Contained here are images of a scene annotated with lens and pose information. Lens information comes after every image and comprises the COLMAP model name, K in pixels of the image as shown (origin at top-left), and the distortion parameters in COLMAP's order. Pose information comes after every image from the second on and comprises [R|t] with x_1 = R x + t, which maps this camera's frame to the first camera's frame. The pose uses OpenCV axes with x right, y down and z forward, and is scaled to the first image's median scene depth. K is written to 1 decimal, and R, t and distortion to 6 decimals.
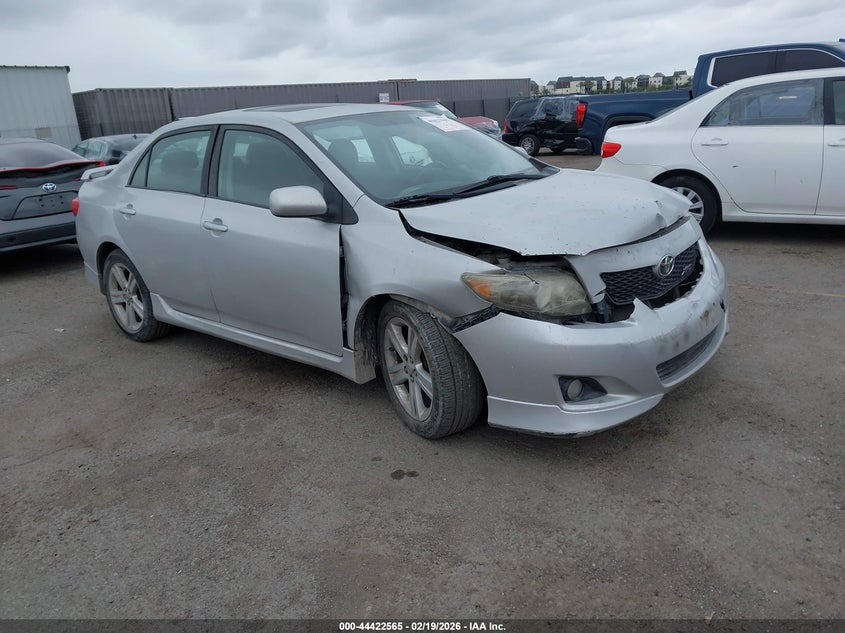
lens RADIAL K [[656.6, 0, 422.5], [0, 656.6, 316.5], [0, 0, 1]] dist [-0.007378, -0.004671]
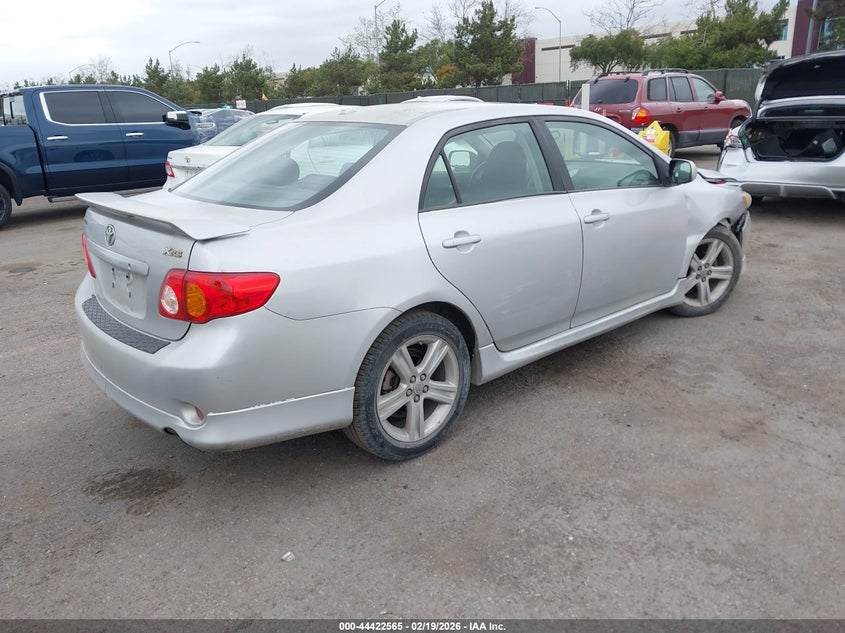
lens RADIAL K [[656.6, 0, 422.5], [0, 656.6, 316.5], [0, 0, 1]] dist [-0.007378, -0.004671]
pose [[0.158347, -0.248436, 0.955618, -1.347539], [0.327990, 0.926106, 0.186415, -0.272425], [-0.931316, 0.283915, 0.228130, 1.085997]]
